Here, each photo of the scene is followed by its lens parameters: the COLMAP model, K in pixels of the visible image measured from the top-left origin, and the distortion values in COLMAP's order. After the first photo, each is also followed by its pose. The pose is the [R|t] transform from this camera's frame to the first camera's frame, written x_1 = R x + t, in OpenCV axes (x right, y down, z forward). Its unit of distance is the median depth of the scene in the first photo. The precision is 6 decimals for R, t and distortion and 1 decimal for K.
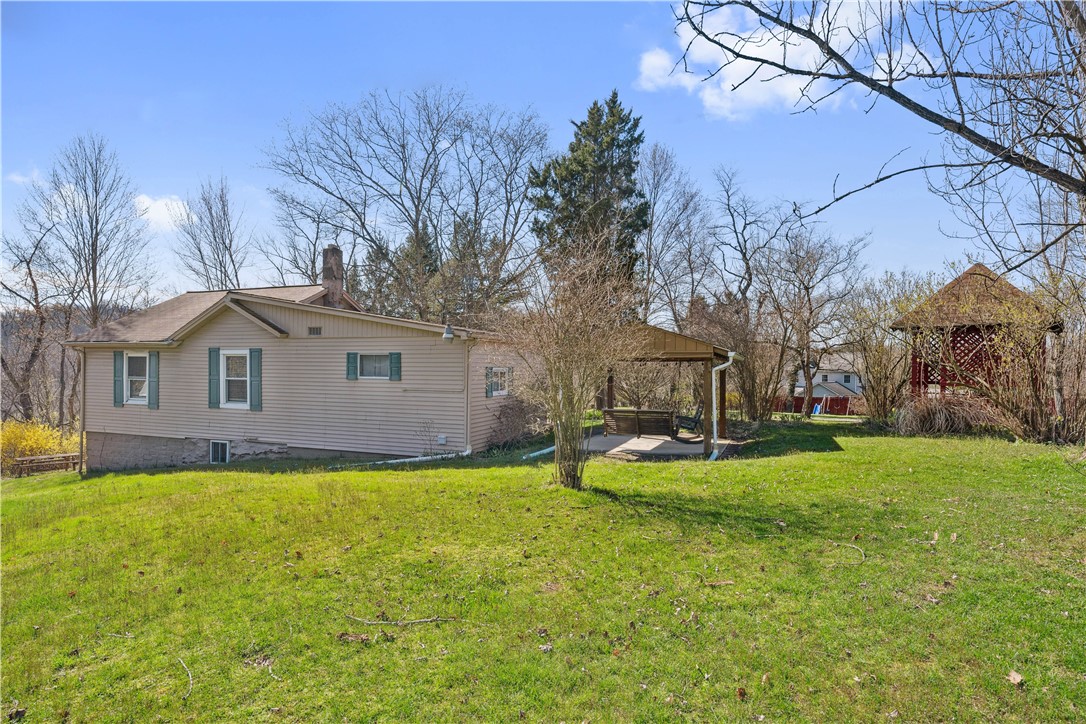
lens RADIAL K [[593.6, 0, 542.2], [0, 593.6, 370.2], [0, 0, 1]] dist [0.014756, 0.000203]
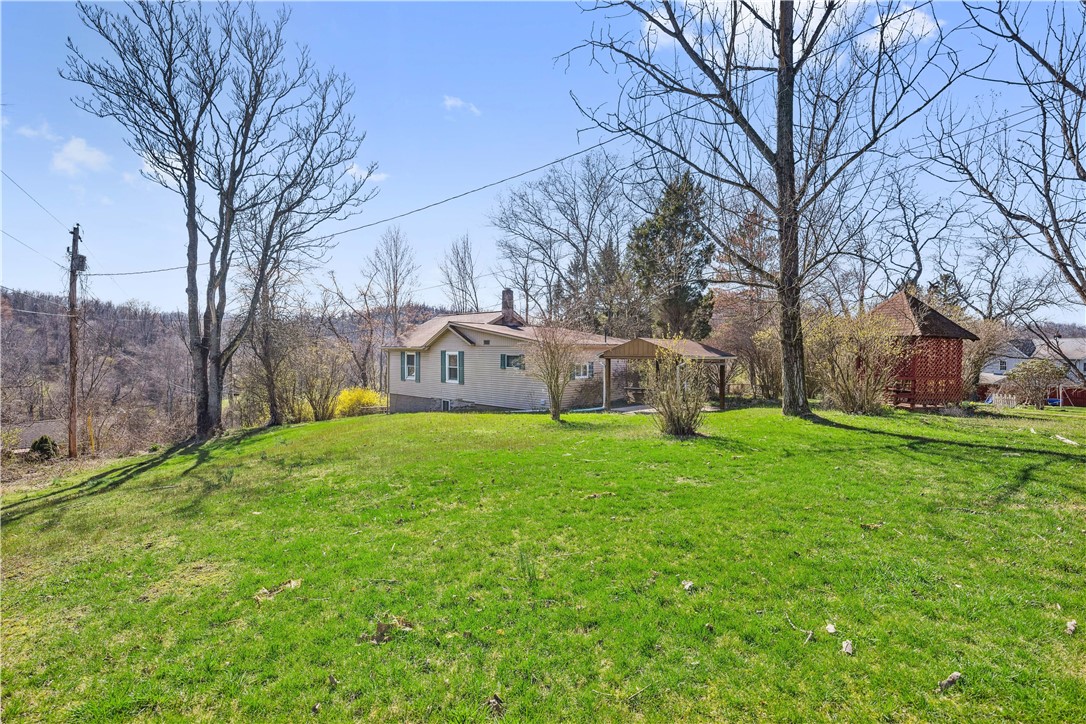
lens RADIAL K [[529.9, 0, 543.3], [0, 529.9, 357.6], [0, 0, 1]] dist [-0.000243, 0.000025]
pose [[0.927791, 0.001881, -0.373095, 0.332022], [0.000624, 0.999978, 0.006595, -0.023585], [0.373099, -0.006352, 0.927770, -0.394955]]
